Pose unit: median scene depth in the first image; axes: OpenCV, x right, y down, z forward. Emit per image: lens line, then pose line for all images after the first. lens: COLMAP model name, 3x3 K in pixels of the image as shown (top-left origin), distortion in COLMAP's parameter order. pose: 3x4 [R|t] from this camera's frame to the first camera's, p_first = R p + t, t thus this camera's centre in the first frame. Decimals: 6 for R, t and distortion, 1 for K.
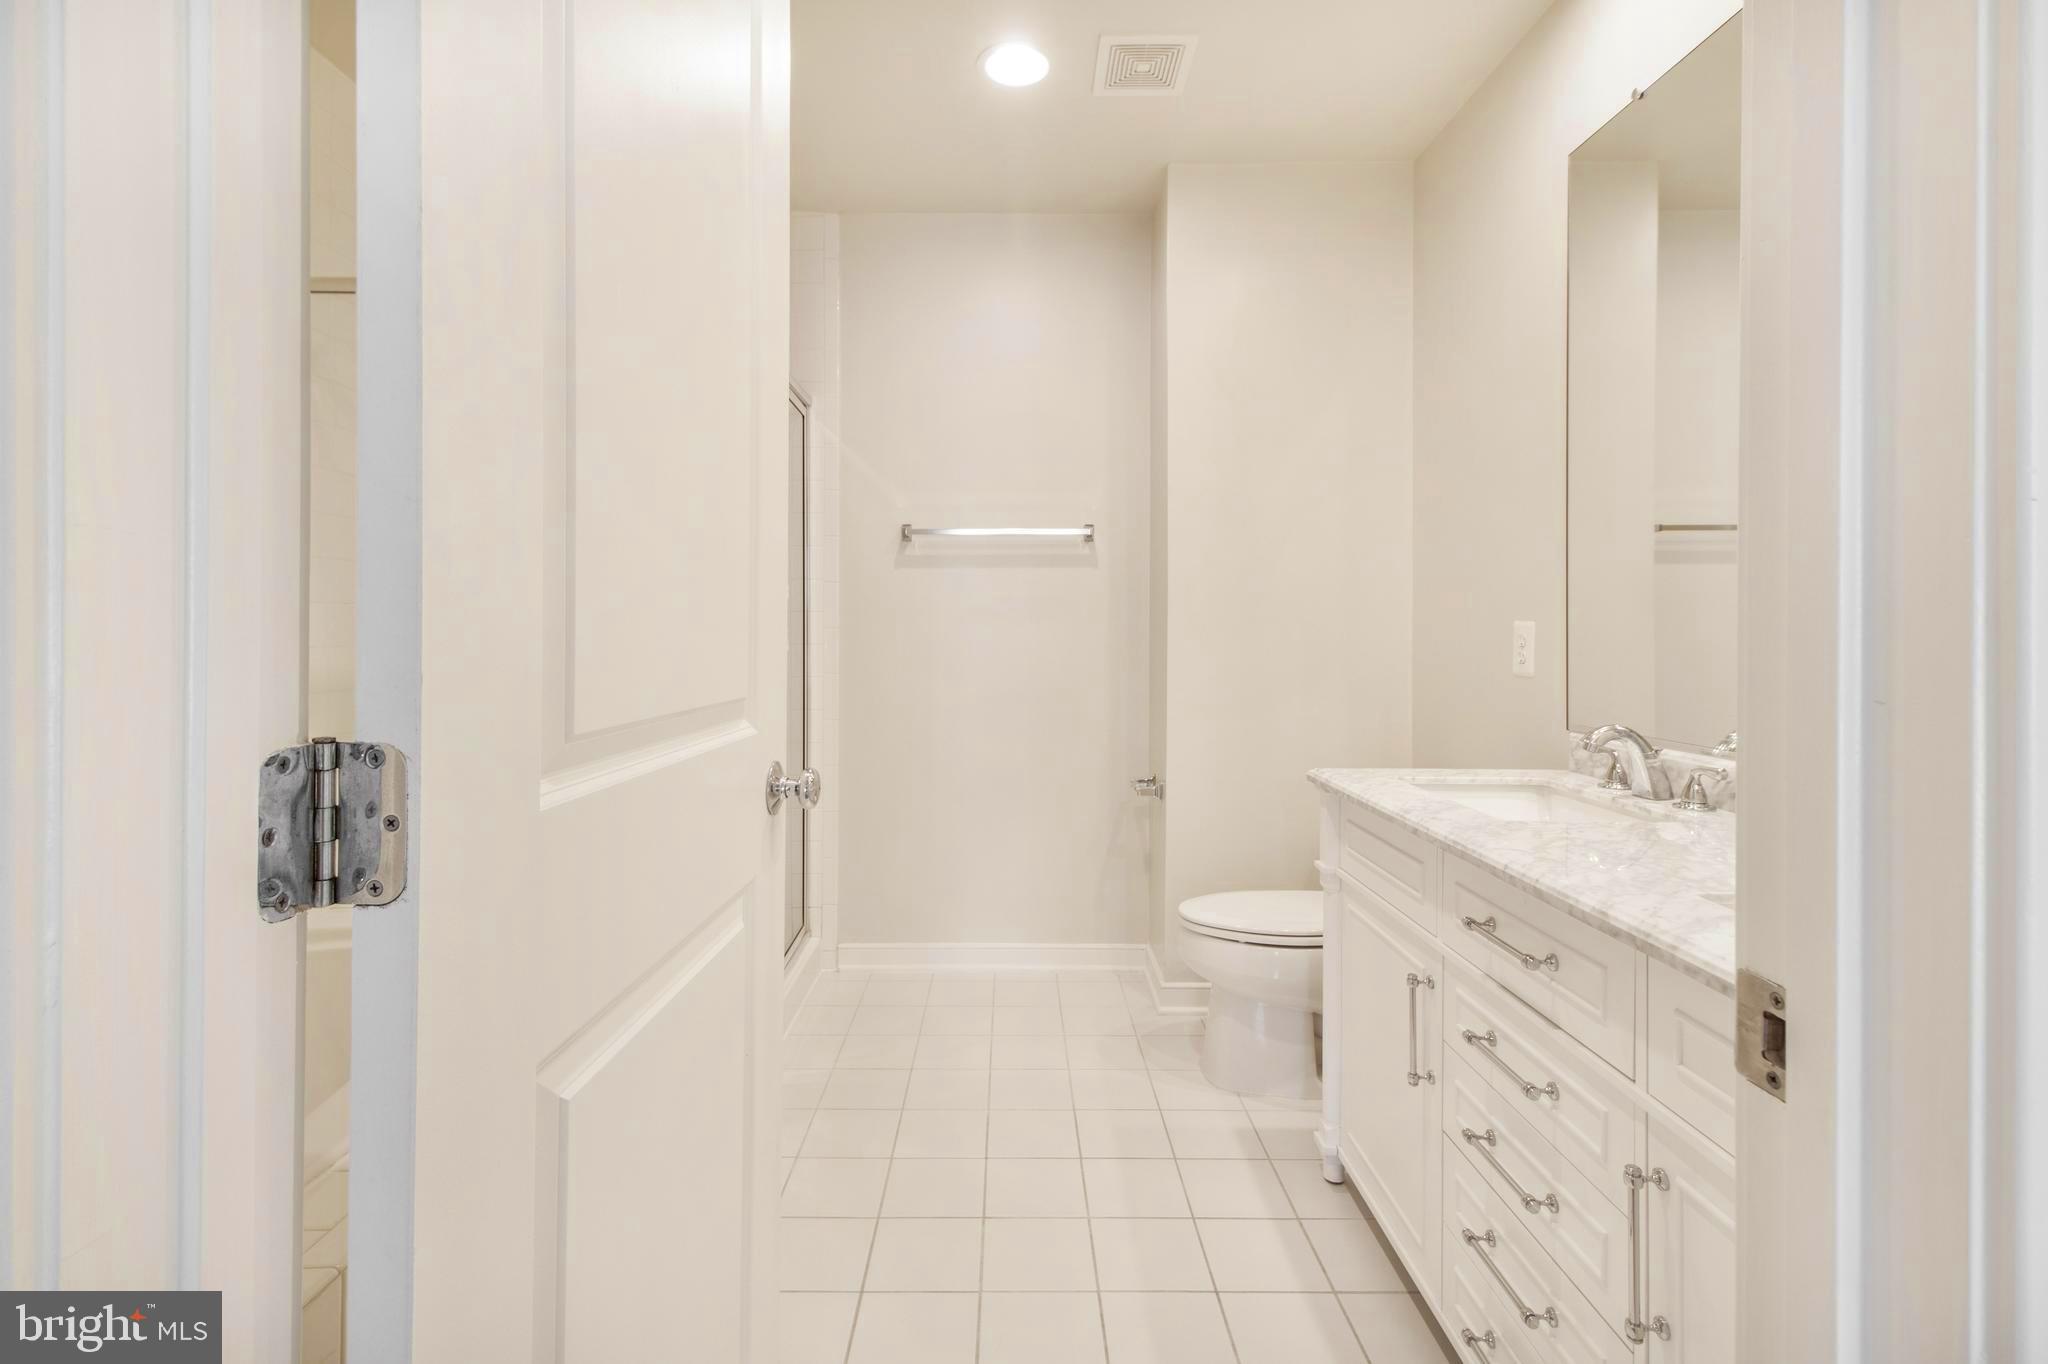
lens RADIAL K [[948.2, 0, 1013.2], [0, 948.2, 657.9], [0, 0, 1]] dist [0.021833, -0.006408]
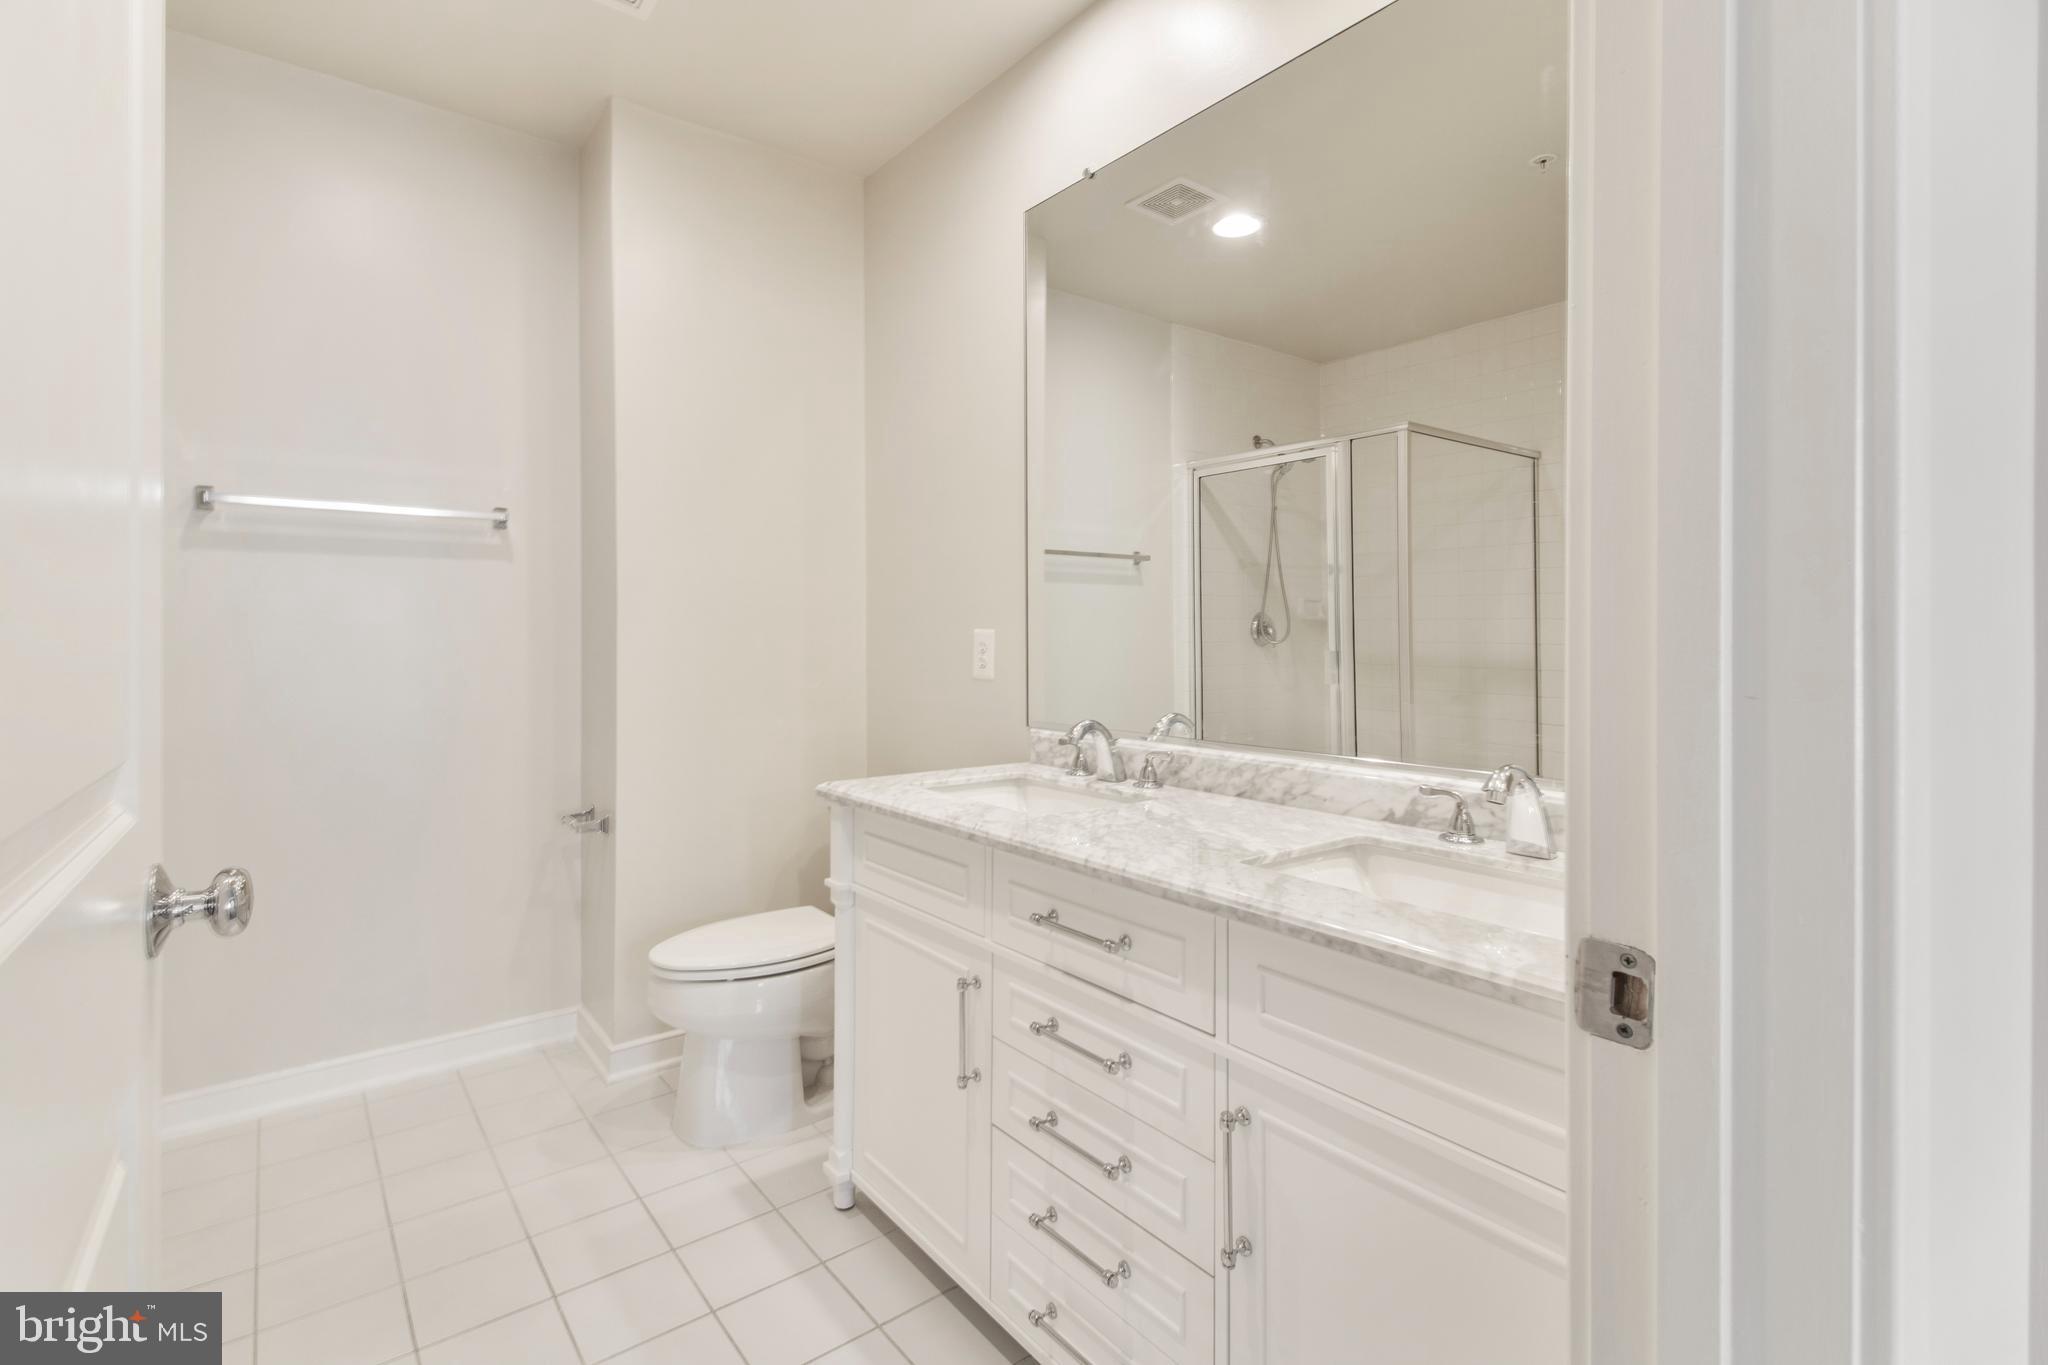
lens RADIAL K [[948.2, 0, 1013.2], [0, 948.2, 658.4], [0, 0, 1]] dist [0.021833, -0.006408]
pose [[0.792262, -0.014900, 0.609999, -0.142428], [0.019191, 0.999816, -0.000504, -0.005266], [-0.609879, 0.012106, 0.792402, 0.160311]]
